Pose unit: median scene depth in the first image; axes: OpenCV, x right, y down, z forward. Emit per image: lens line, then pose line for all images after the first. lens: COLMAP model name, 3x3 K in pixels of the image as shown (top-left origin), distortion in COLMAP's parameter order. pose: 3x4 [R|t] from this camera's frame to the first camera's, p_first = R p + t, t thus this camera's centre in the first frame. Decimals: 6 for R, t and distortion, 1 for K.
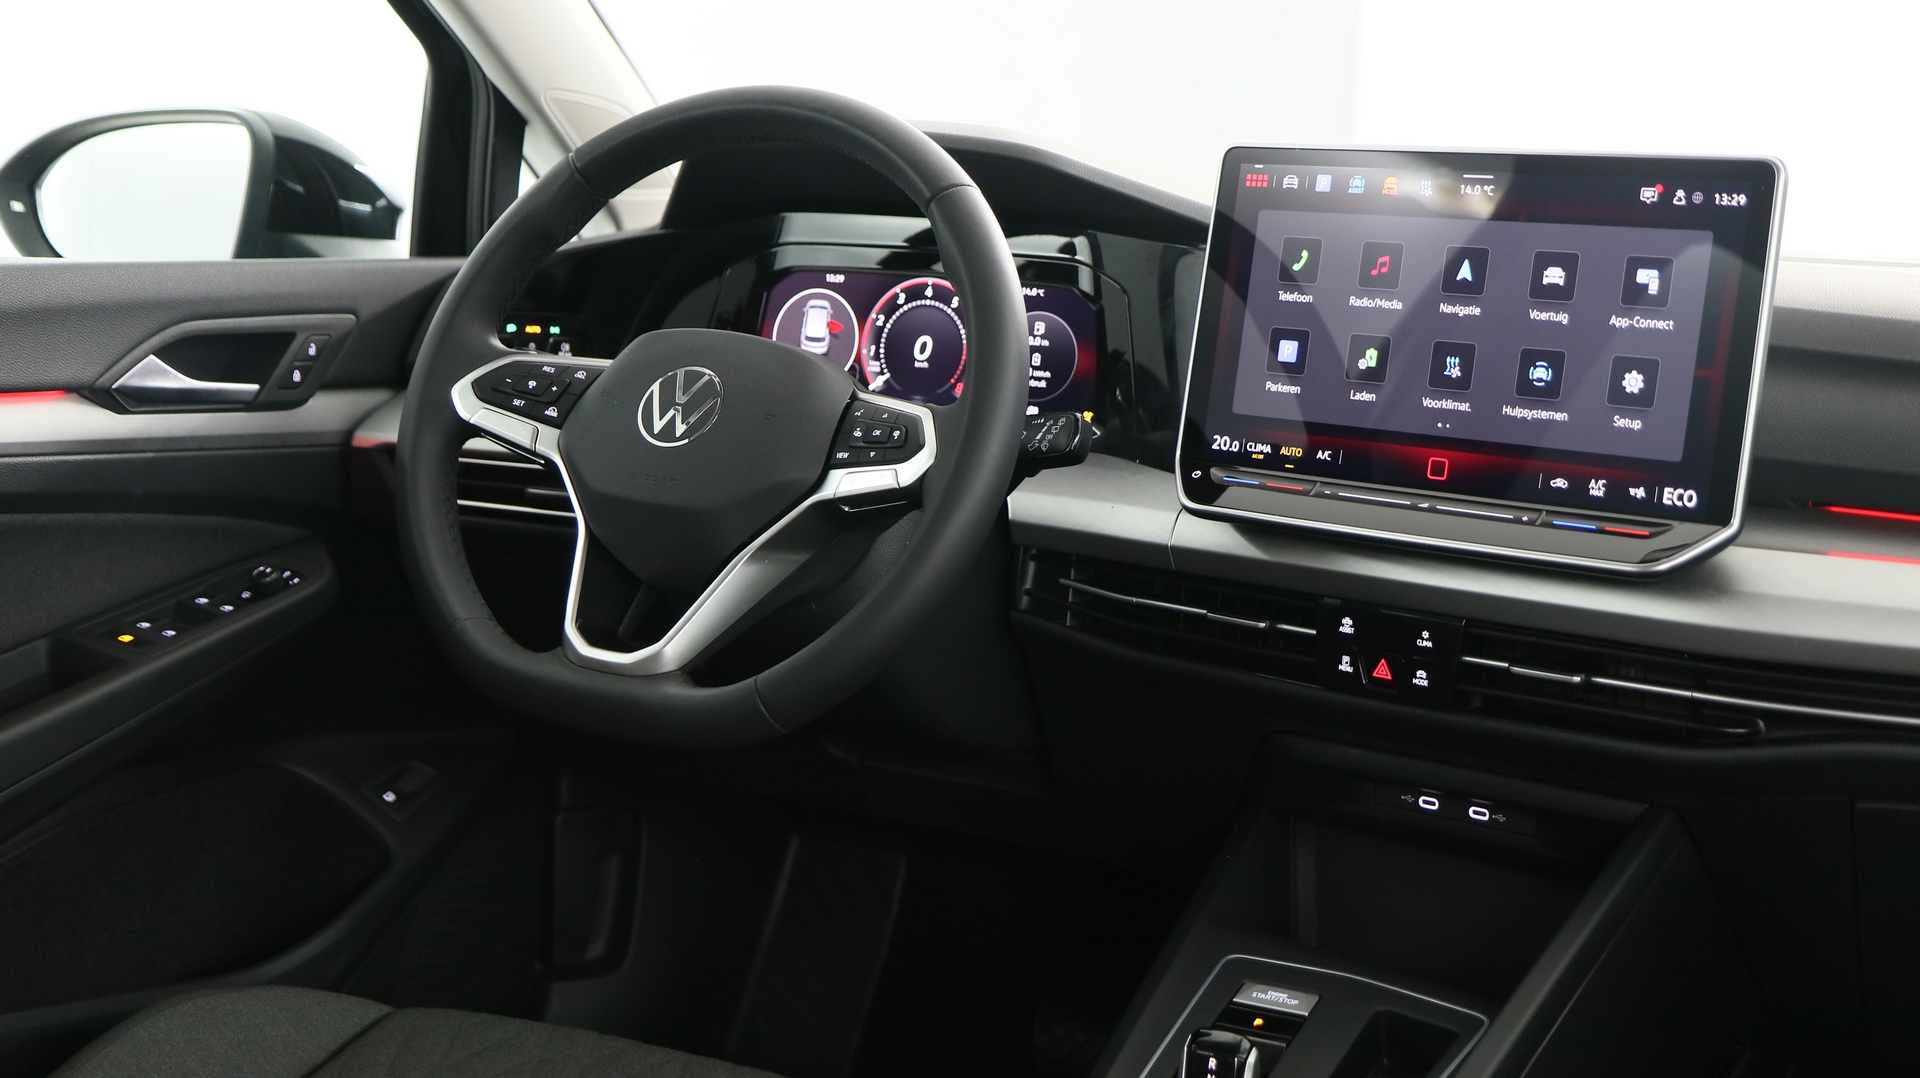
lens RADIAL K [[2495.7, 0, 961.3], [0, 2495.7, 542.2], [0, 0, 1]] dist [0.032955, 0.000000]
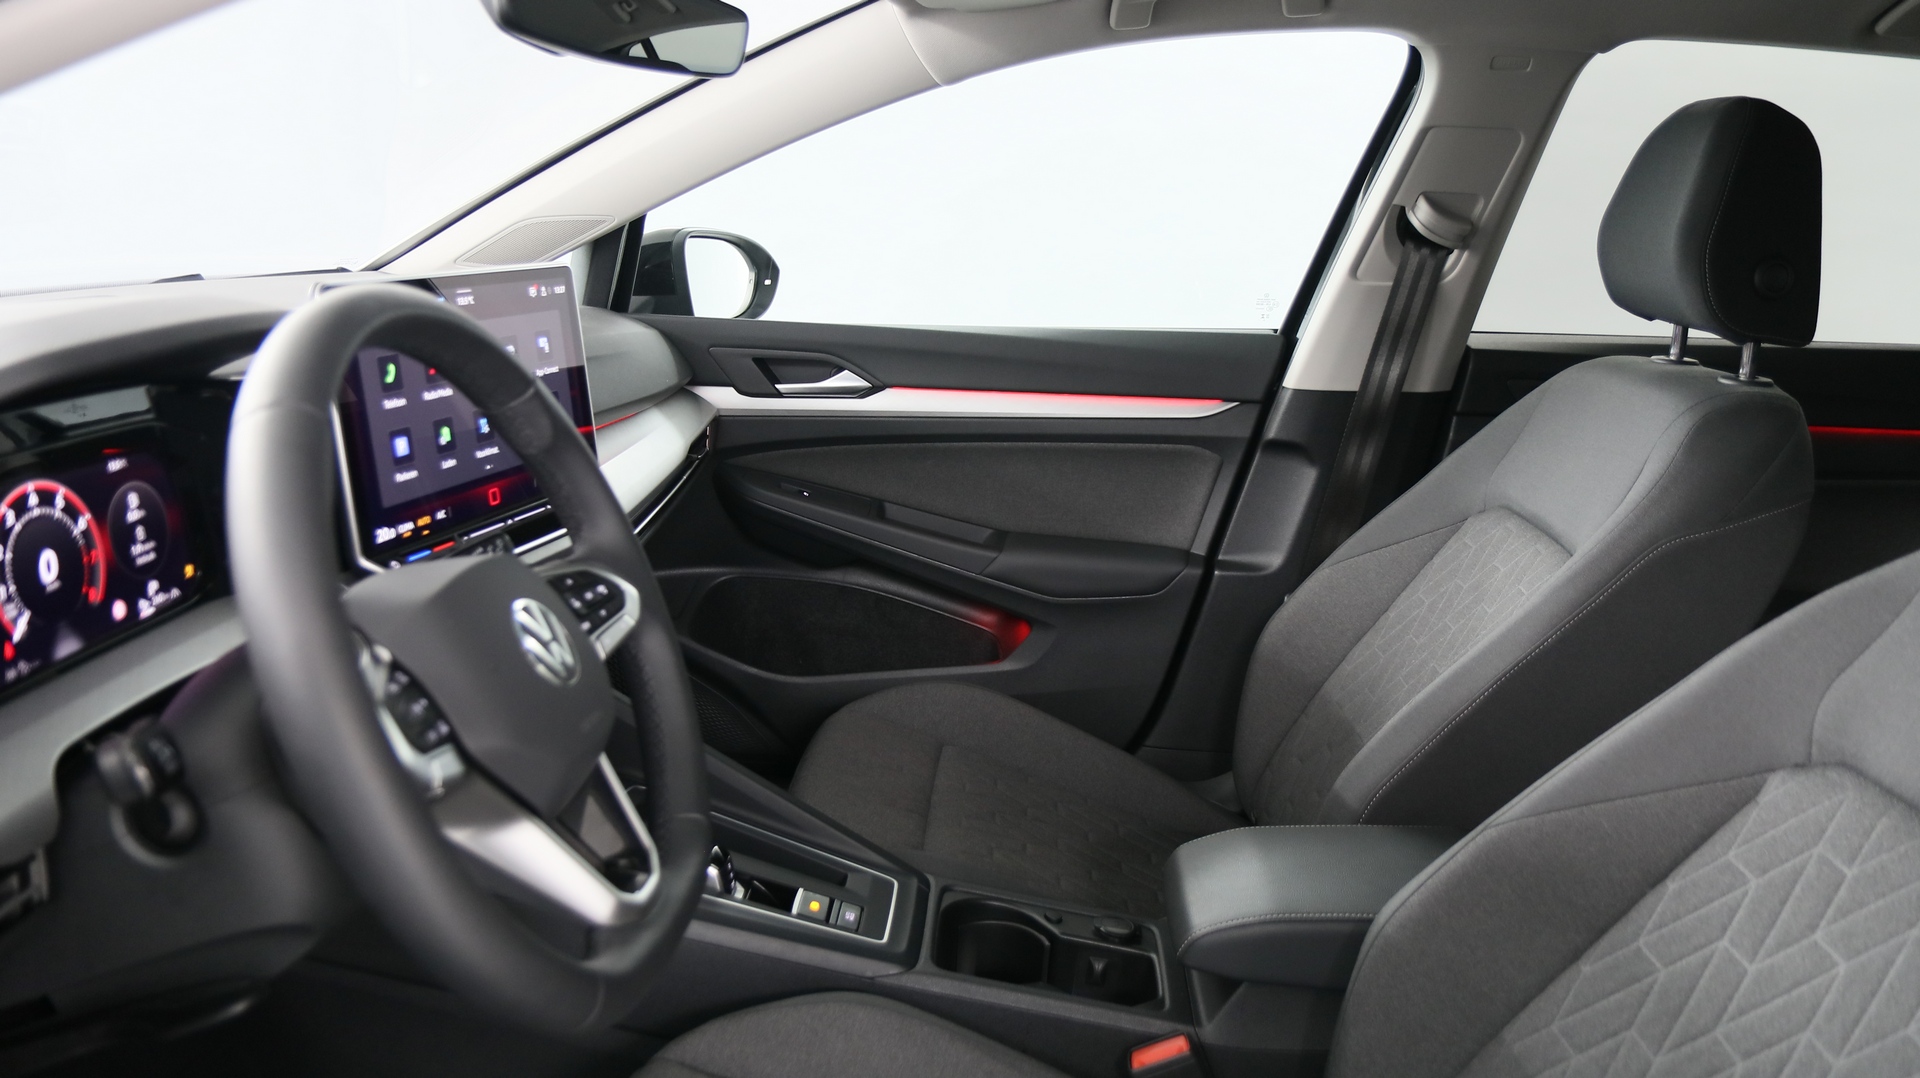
lens RADIAL K [[1468.1, 0, 969.0], [0, 1468.1, 545.1], [0, 0, 1]] dist [-0.014773, 0.002164]
pose [[-0.425548, -0.278957, 0.860867, -0.658240], [0.064175, 0.939604, 0.336194, -0.268097], [-0.902658, 0.198313, -0.381944, 1.075383]]
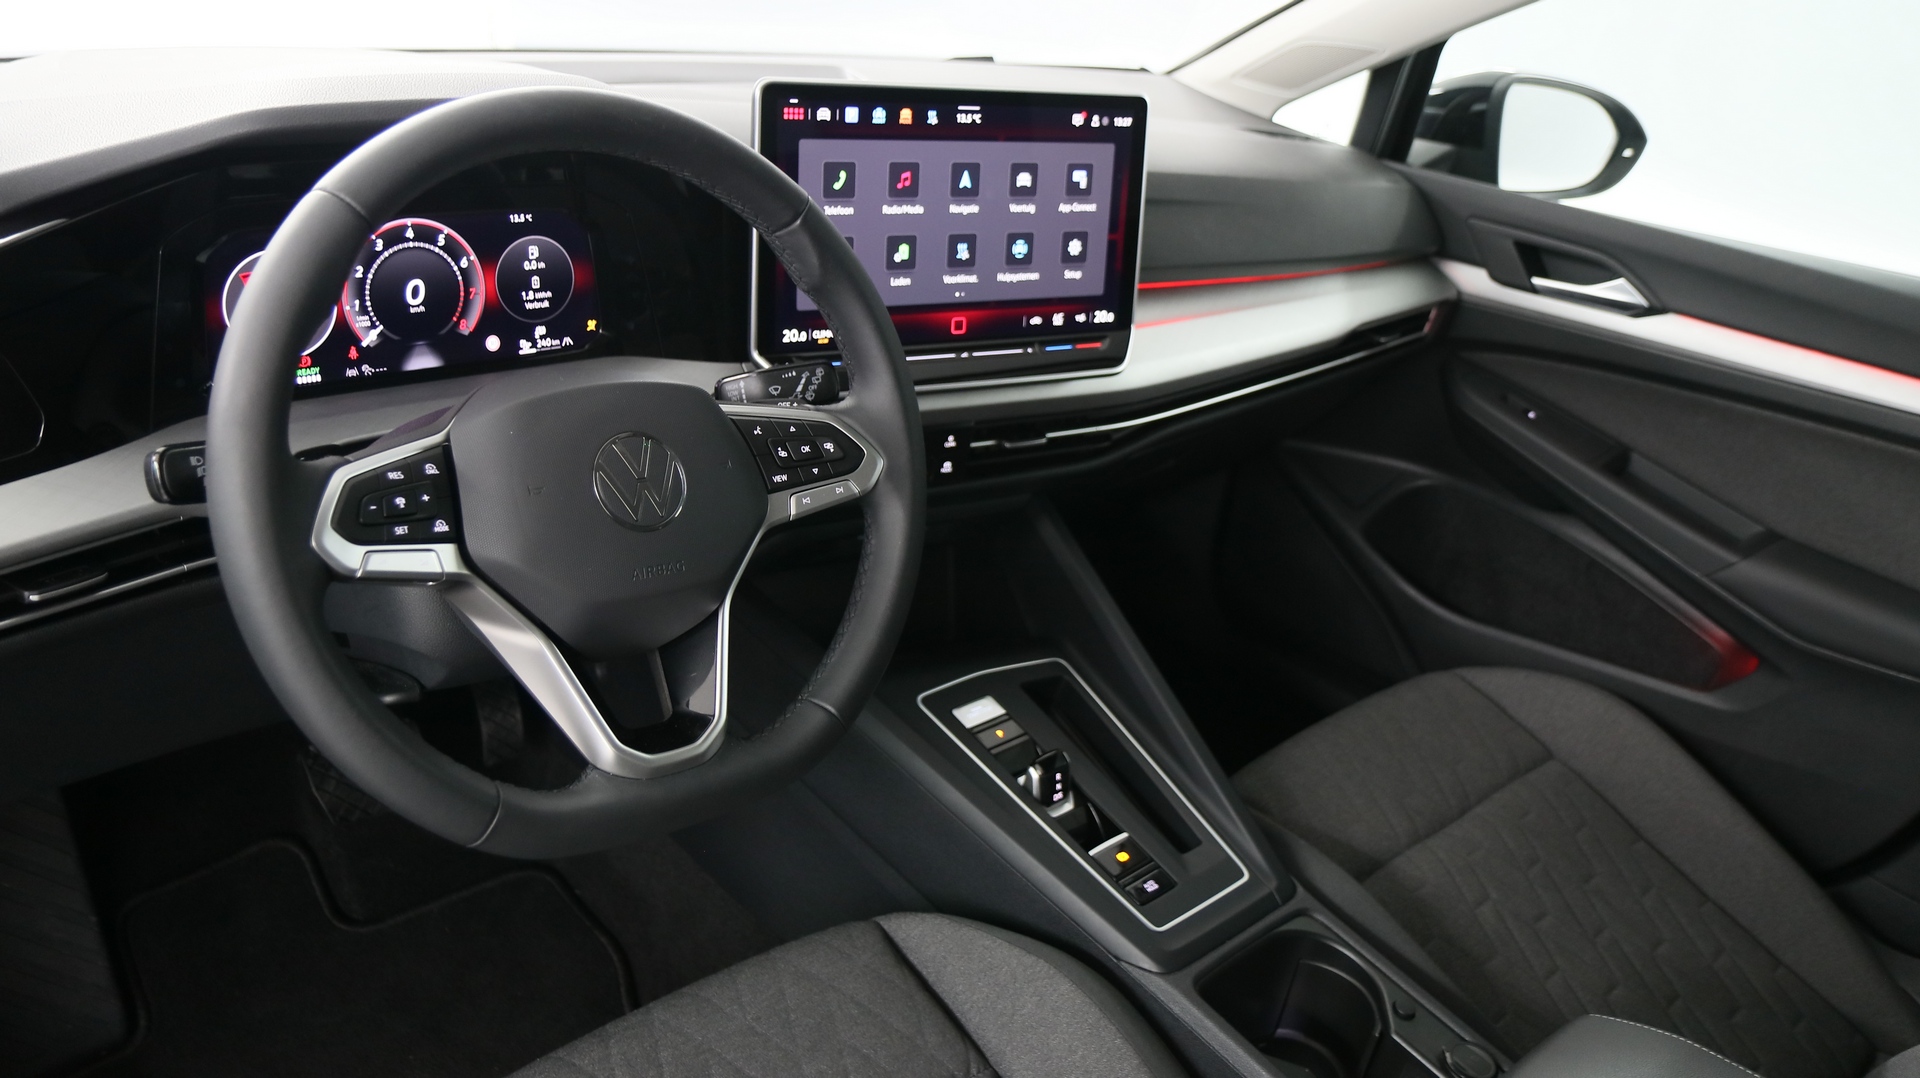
lens RADIAL K [[1468.1, 0, 964.8], [0, 1468.1, 543.1], [0, 0, 1]] dist [-0.014773, 0.002164]
pose [[0.331942, -0.400716, 0.853956, -0.555574], [0.034972, 0.909892, 0.413369, -0.256678], [-0.942651, -0.107350, 0.316045, 0.720018]]
